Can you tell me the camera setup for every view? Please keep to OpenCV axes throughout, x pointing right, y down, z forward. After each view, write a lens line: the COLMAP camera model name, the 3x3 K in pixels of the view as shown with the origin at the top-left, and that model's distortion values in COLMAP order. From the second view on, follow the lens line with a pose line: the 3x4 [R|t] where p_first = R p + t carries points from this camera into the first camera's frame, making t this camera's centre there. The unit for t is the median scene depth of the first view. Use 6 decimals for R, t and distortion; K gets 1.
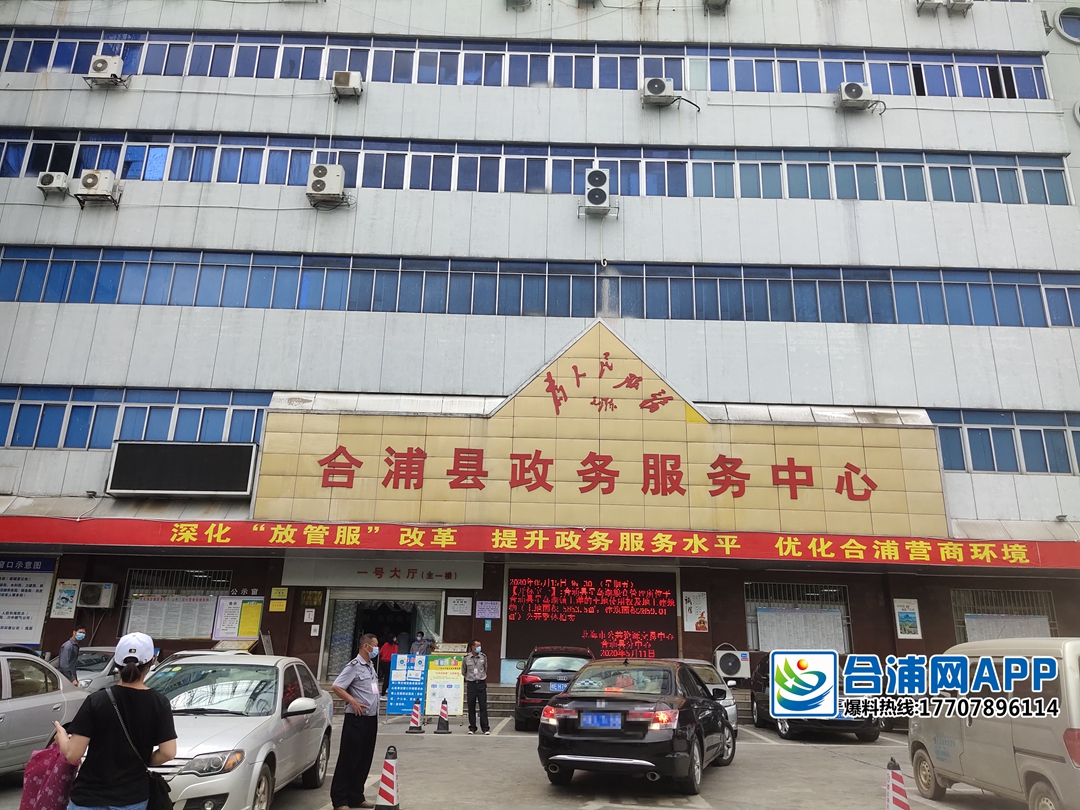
lens RADIAL K [[784.6, 0, 538.4], [0, 784.6, 408.5], [0, 0, 1]] dist [0.033597, -0.030228]
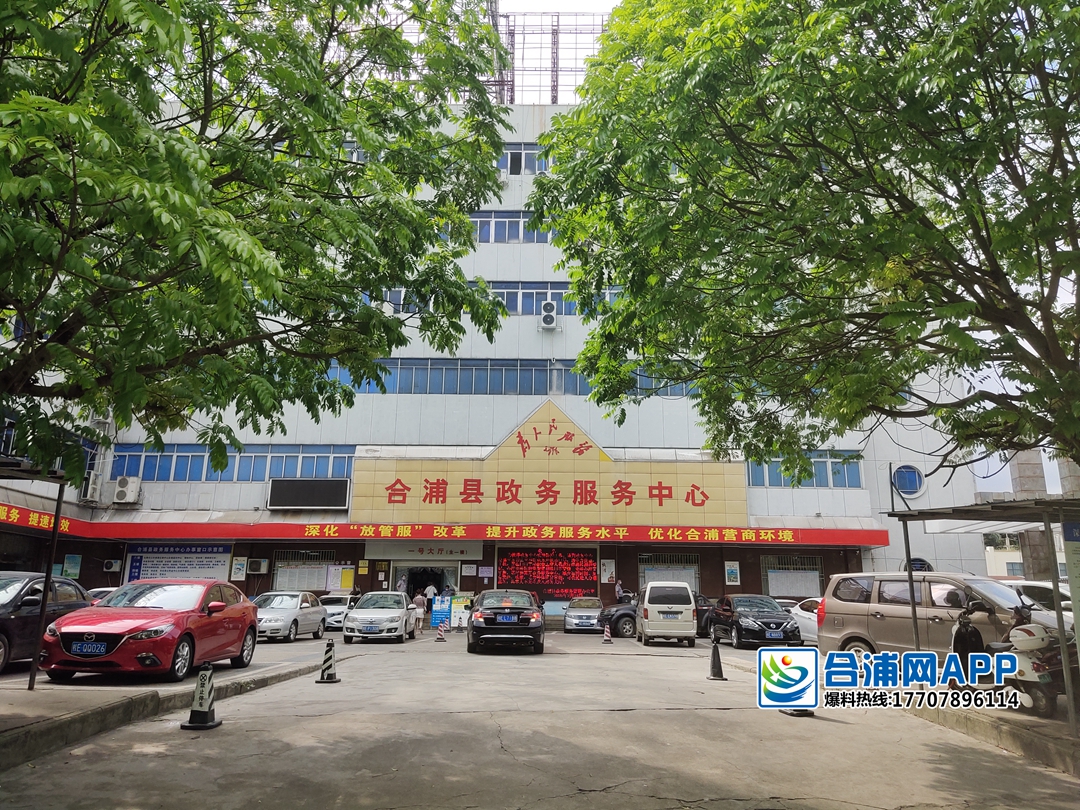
lens RADIAL K [[784.6, 0, 543.0], [0, 784.6, 399.3], [0, 0, 1]] dist [0.033597, -0.030228]
pose [[0.999804, -0.015778, -0.011952, 0.089773], [0.016228, 0.999125, 0.038540, -0.188169], [0.011334, -0.038727, 0.999186, -0.712028]]
